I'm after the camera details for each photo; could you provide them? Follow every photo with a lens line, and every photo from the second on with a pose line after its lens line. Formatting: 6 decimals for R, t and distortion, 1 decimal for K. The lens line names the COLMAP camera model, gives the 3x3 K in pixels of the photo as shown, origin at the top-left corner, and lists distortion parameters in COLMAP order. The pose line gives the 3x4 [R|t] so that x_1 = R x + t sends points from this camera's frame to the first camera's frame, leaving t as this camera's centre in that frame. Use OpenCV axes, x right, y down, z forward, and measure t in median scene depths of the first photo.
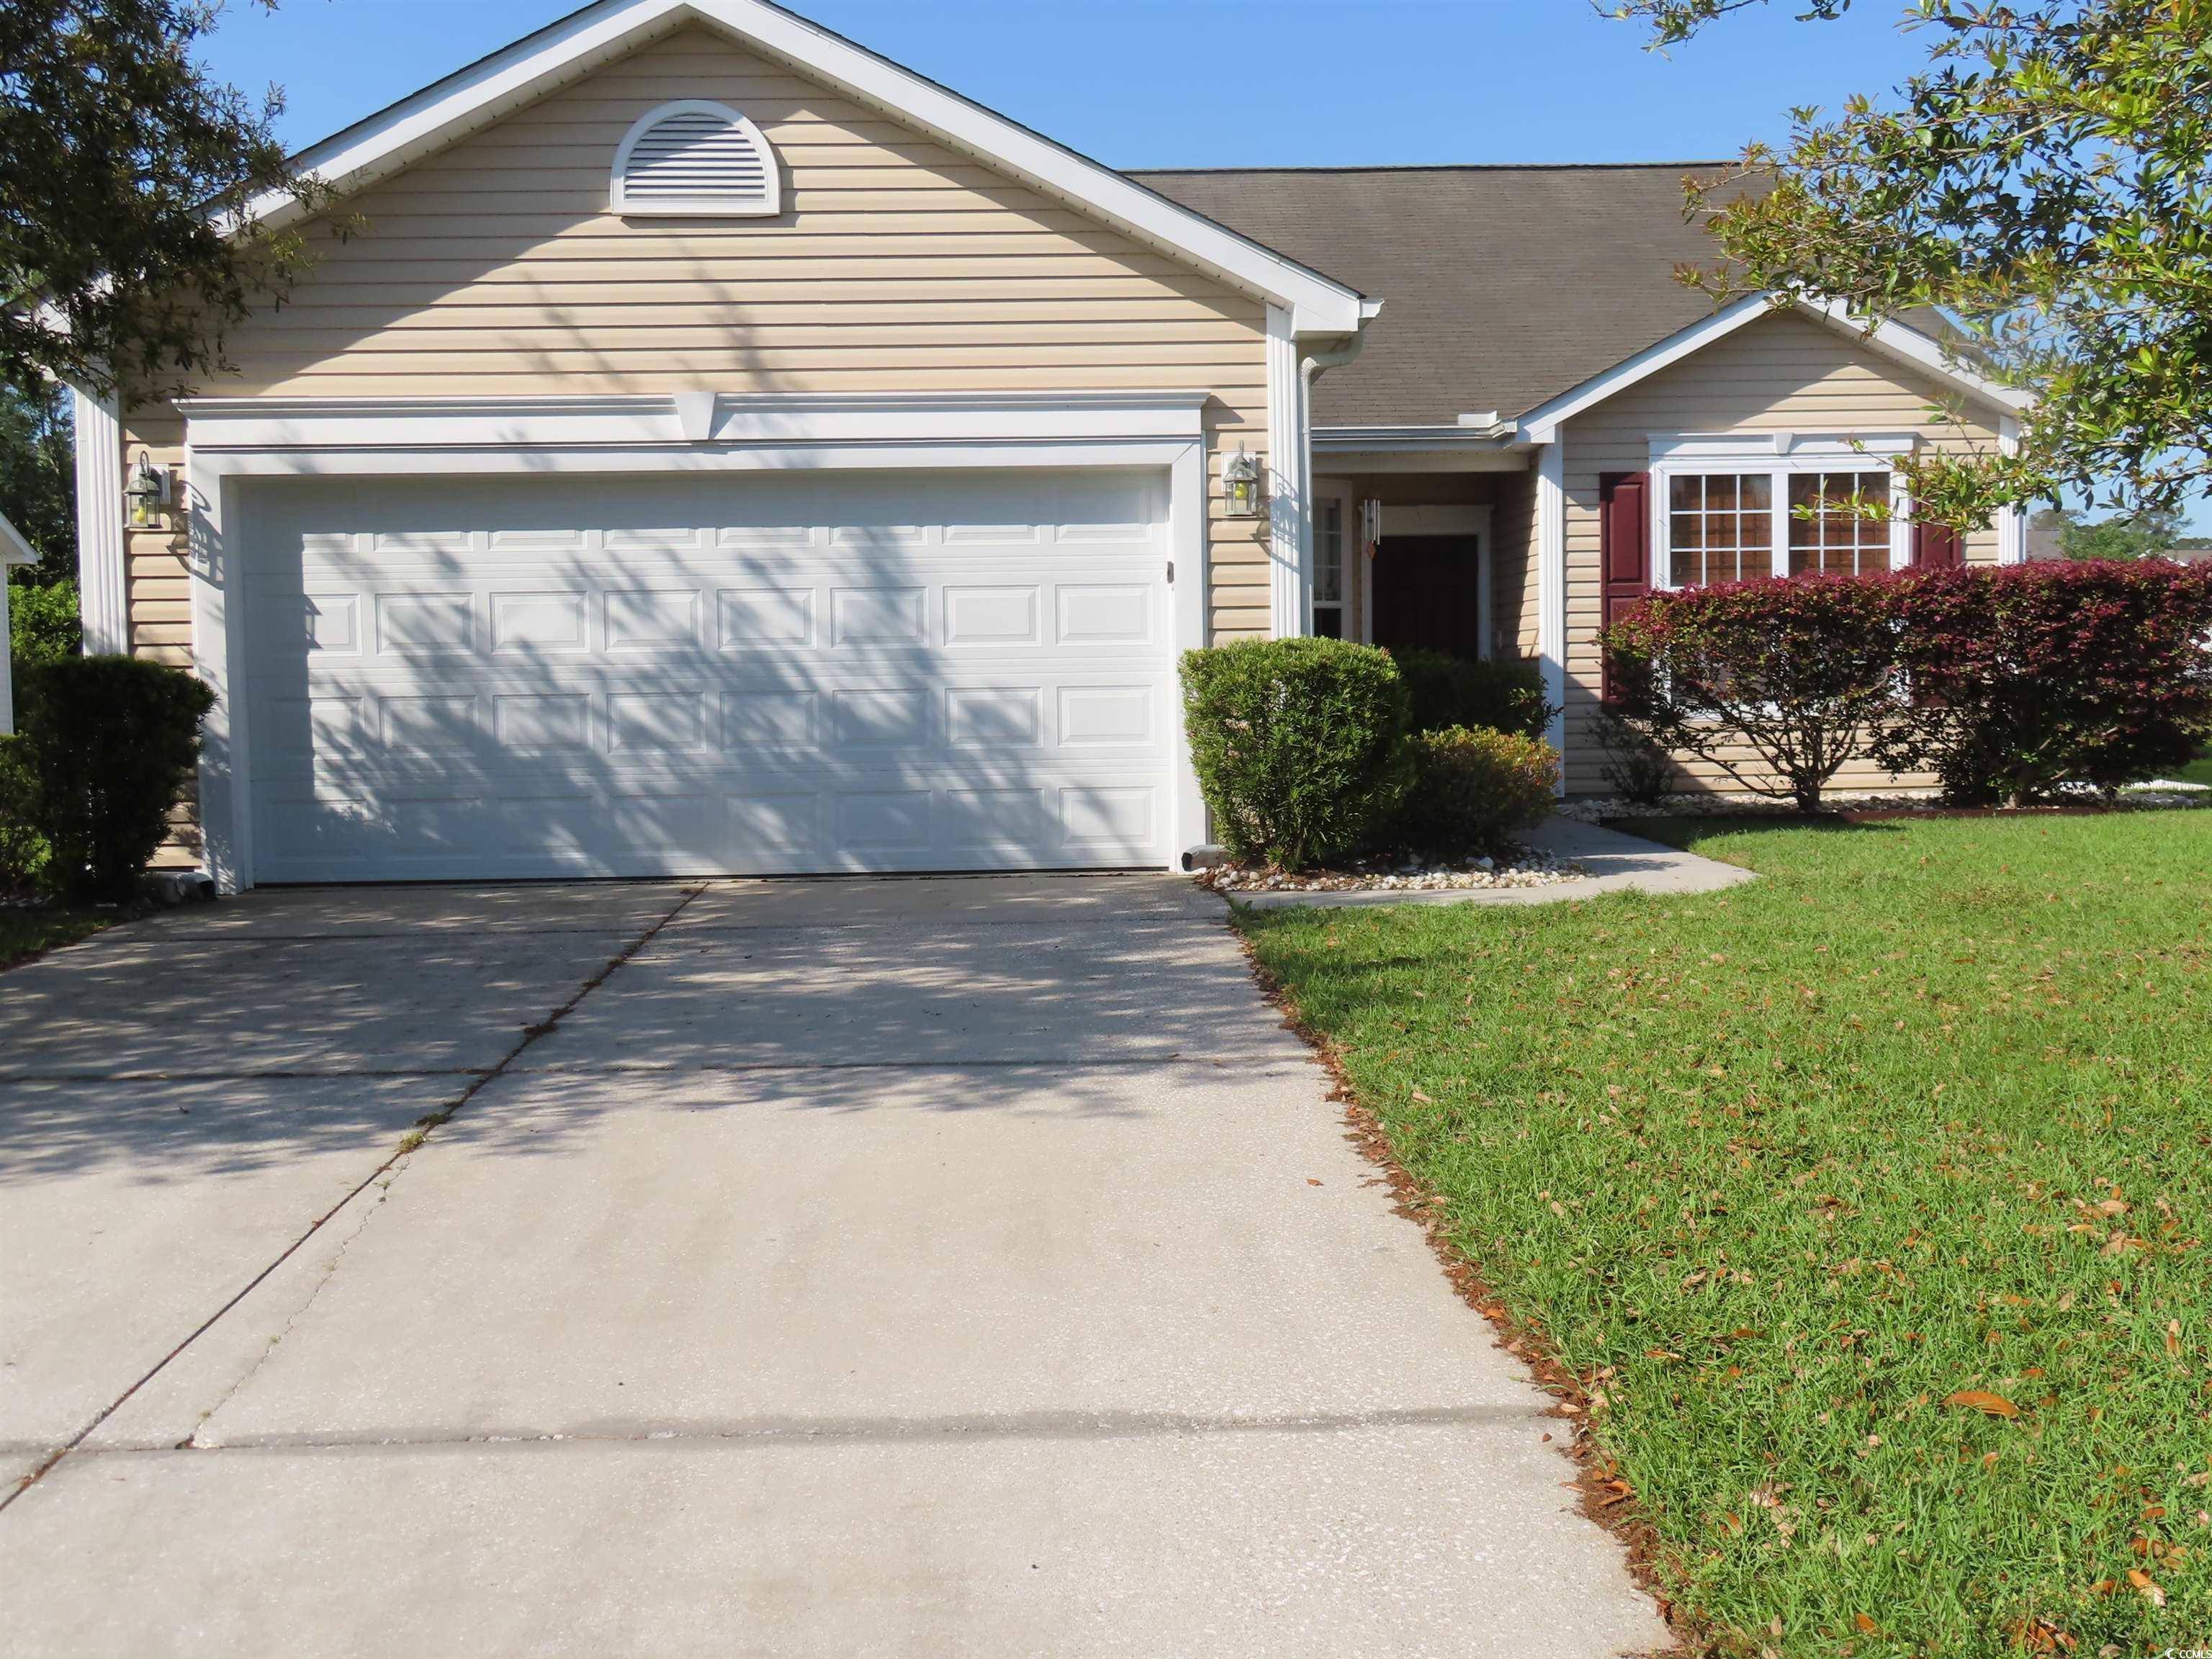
lens RADIAL K [[2434.8, 0, 1107.0], [0, 2434.8, 828.5], [0, 0, 1]] dist [0.009344, 0.000000]
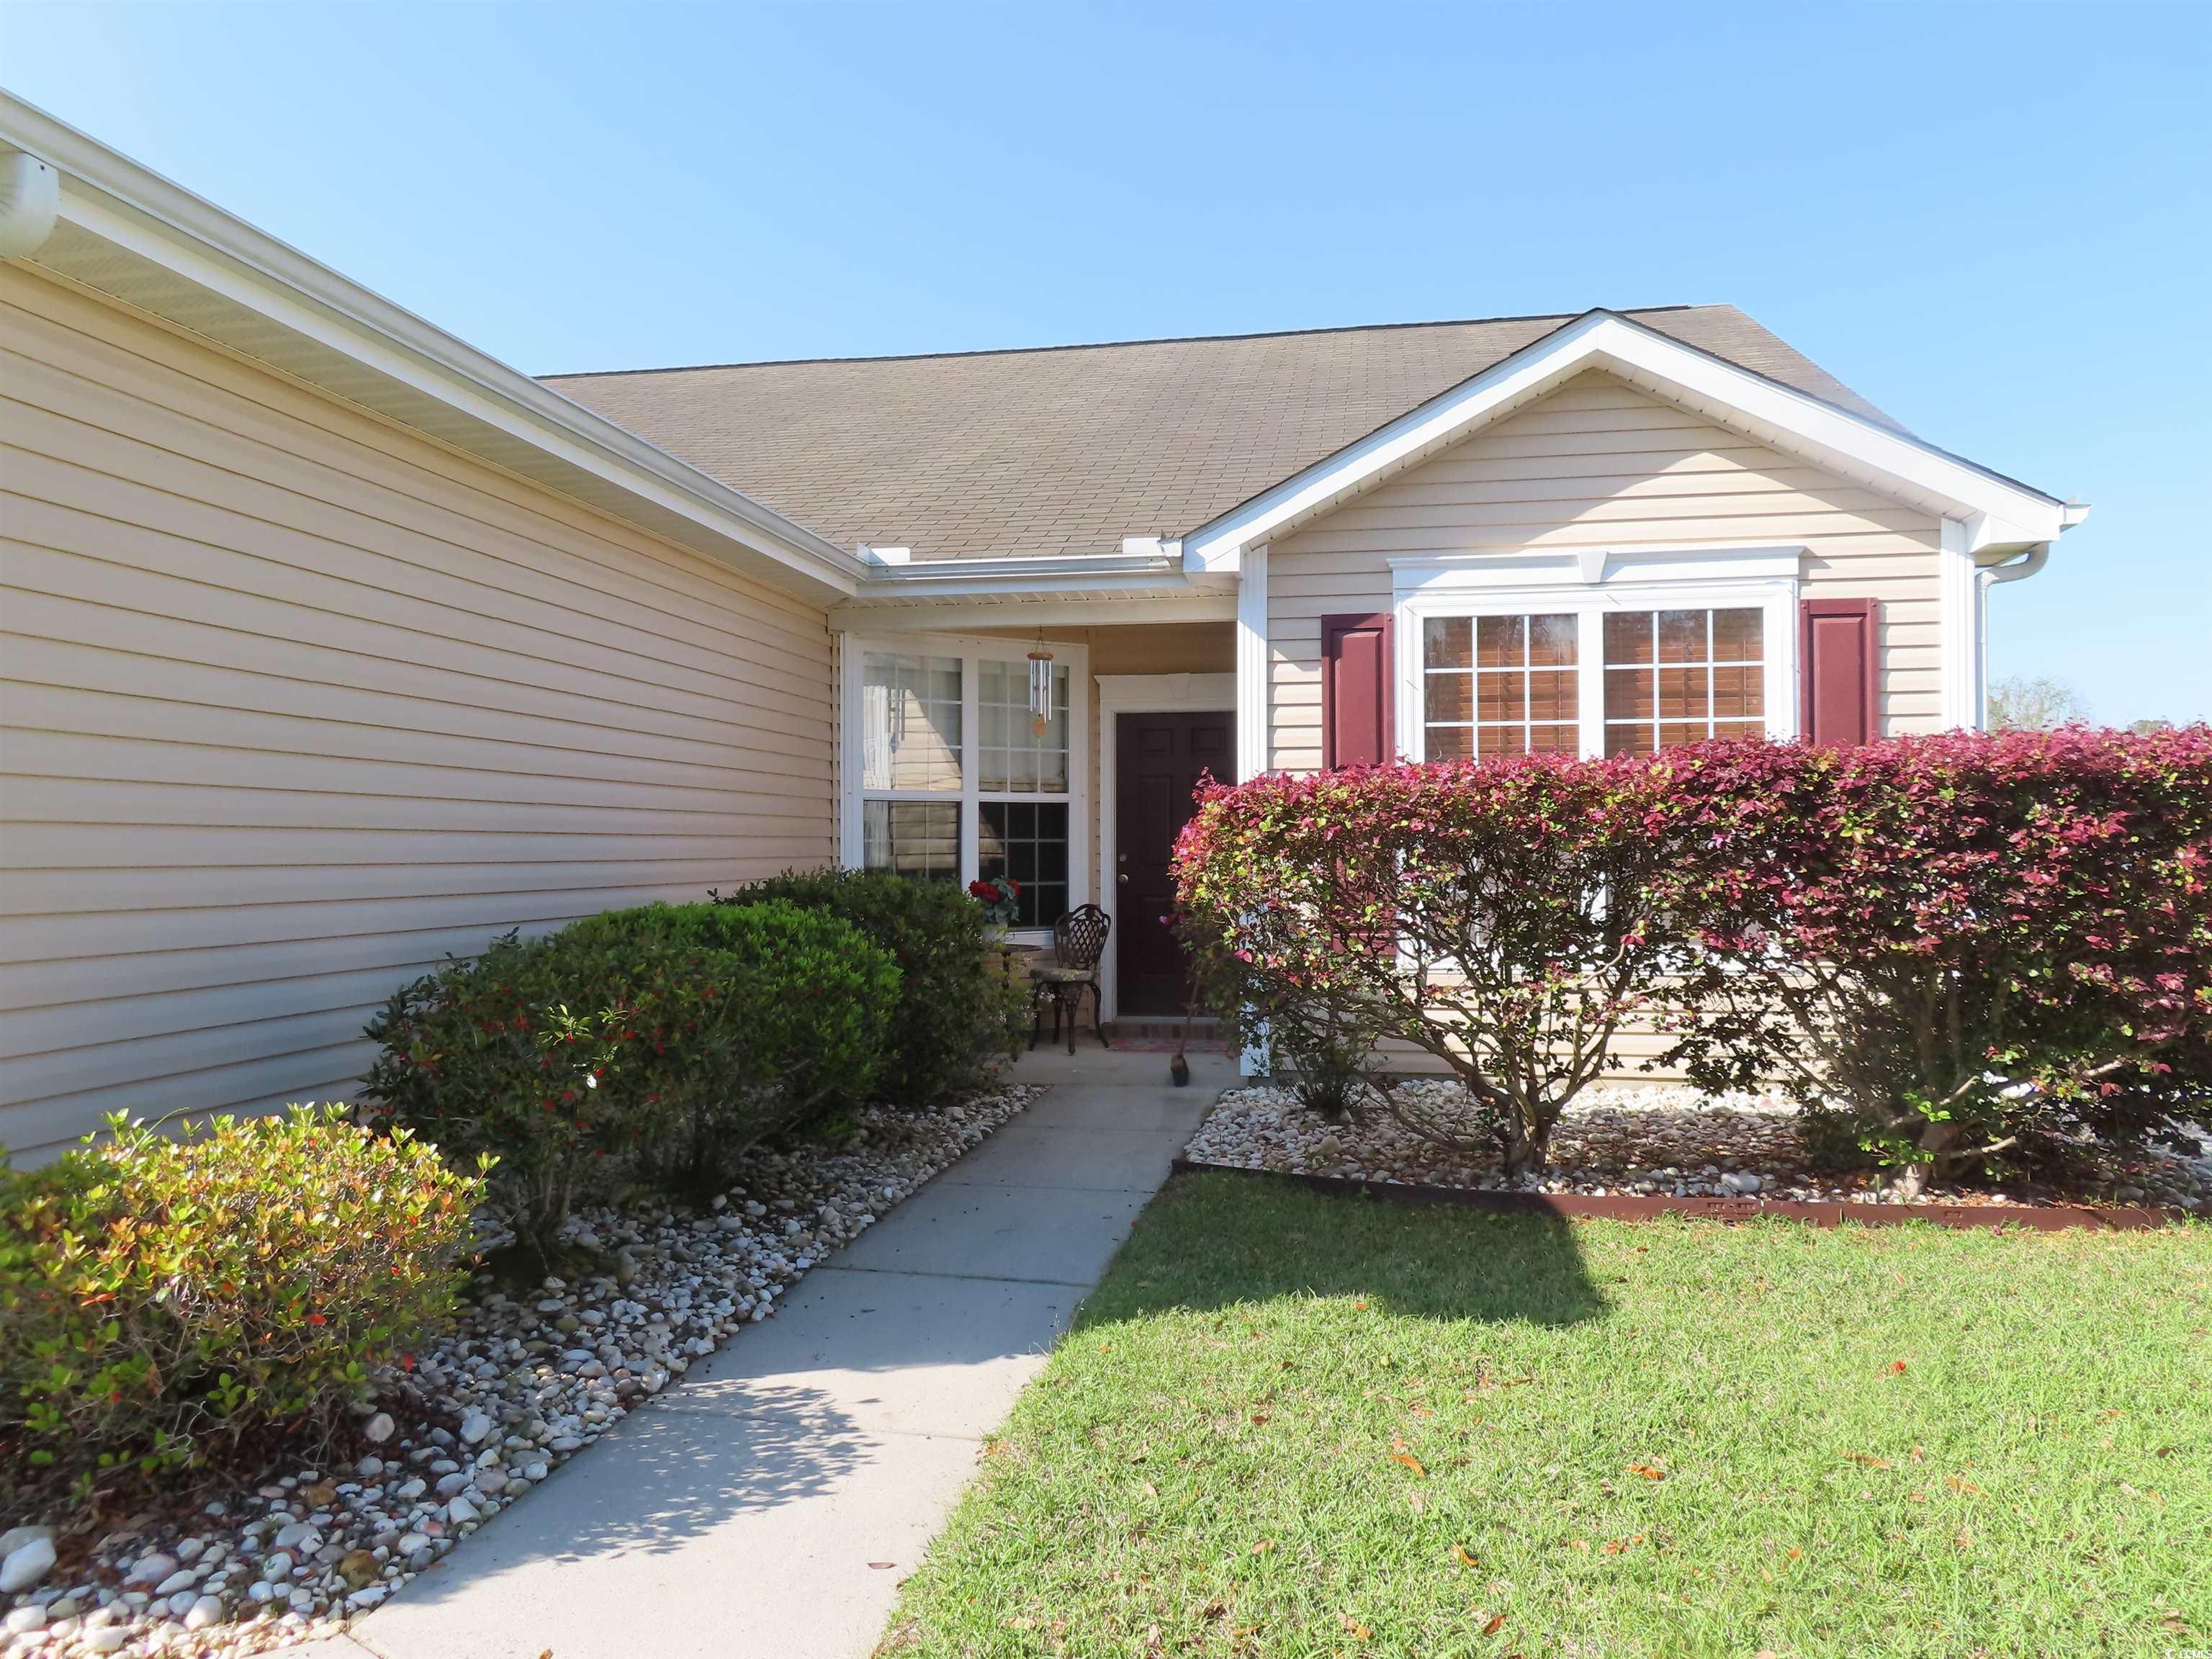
lens RADIAL K [[1573.2, 0, 1106.2], [0, 1573.2, 833.3], [0, 0, 1]] dist [0.002071, 0.002315]
pose [[0.976002, 0.010585, -0.217504, 0.241056], [-0.023767, 0.998029, -0.058082, -0.055266], [0.216460, 0.061857, 0.974330, 0.546468]]
